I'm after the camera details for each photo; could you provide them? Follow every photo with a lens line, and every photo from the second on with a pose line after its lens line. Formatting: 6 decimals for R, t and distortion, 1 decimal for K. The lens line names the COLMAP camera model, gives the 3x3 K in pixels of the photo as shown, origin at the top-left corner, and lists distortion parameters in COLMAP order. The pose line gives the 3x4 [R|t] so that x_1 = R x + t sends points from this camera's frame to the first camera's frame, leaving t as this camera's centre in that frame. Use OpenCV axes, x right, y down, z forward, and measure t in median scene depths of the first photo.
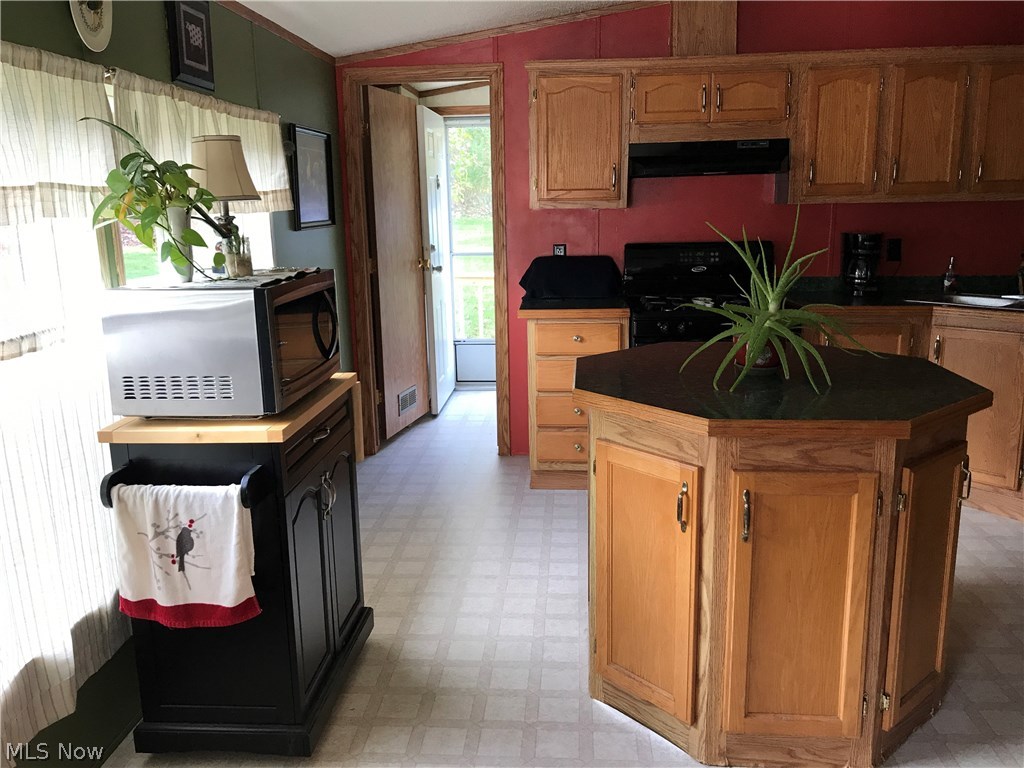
lens RADIAL K [[836.6, 0, 508.6], [0, 836.6, 386.0], [0, 0, 1]] dist [0.016652, -0.024618]
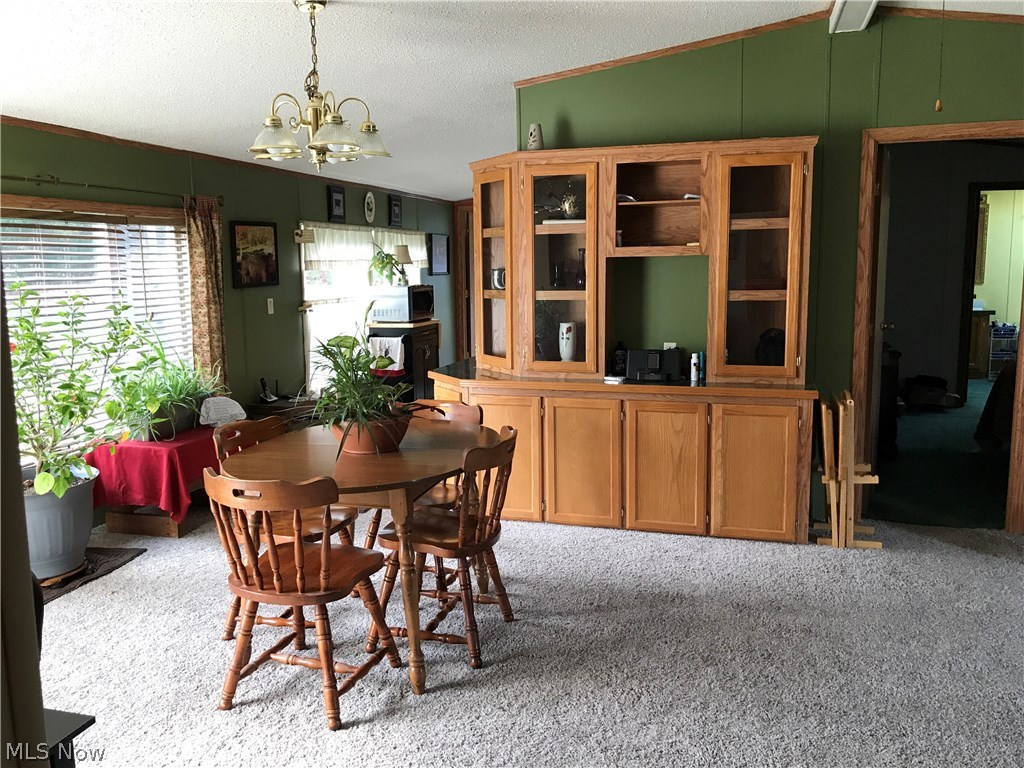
lens RADIAL K [[836.6, 0, 511.4], [0, 836.6, 381.1], [0, 0, 1]] dist [0.016652, -0.024618]
pose [[0.979683, 0.029888, -0.198312, 0.835697], [-0.045533, 0.996158, -0.074808, 0.519921], [0.195314, 0.082318, 0.977280, -2.341258]]
